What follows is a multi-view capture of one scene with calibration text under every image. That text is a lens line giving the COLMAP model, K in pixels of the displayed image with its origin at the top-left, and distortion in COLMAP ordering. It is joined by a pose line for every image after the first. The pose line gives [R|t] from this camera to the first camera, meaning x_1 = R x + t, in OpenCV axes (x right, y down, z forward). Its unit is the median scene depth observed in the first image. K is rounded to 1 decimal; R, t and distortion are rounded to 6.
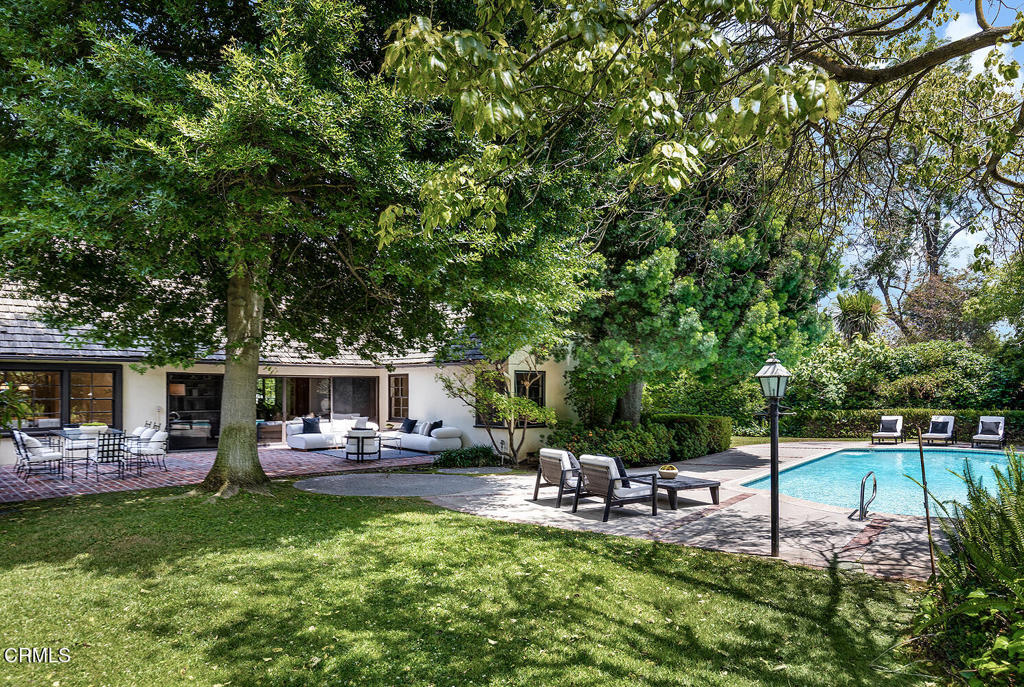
lens RADIAL K [[615.8, 0, 560.5], [0, 615.8, 388.2], [0, 0, 1]] dist [0.000519, 0.001460]
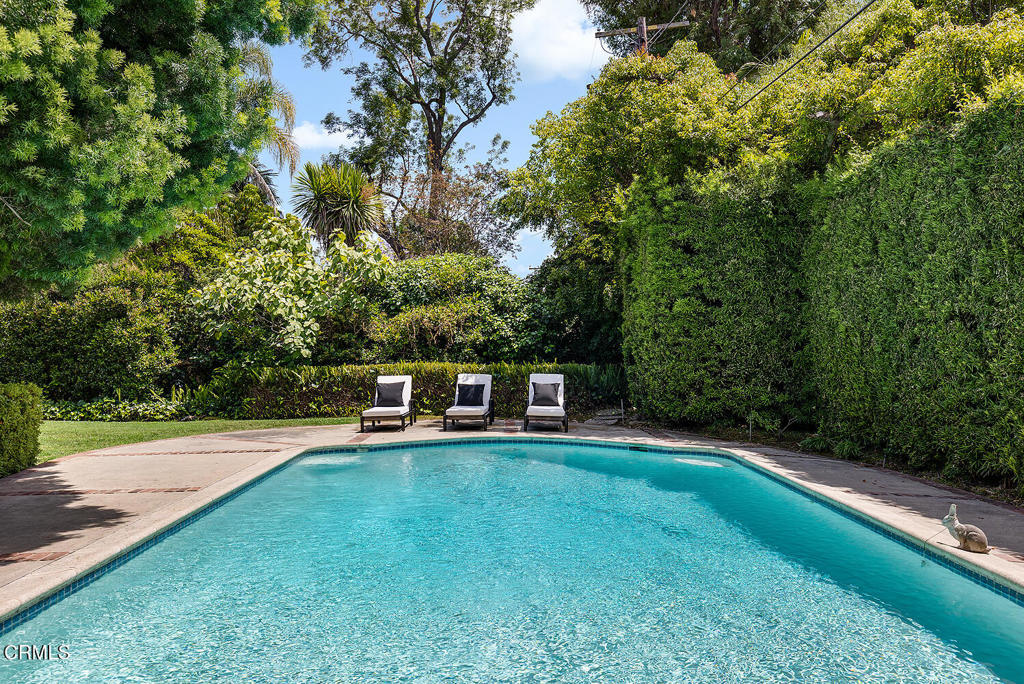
lens RADIAL K [[949.1, 0, 512.2], [0, 949.1, 341.0], [0, 0, 1]] dist [-0.012671, 0.000000]
pose [[0.808042, 0.006361, 0.589090, 0.099665], [-0.009813, 0.999948, 0.002663, 0.008623], [-0.589043, -0.007932, 0.808063, 0.203134]]
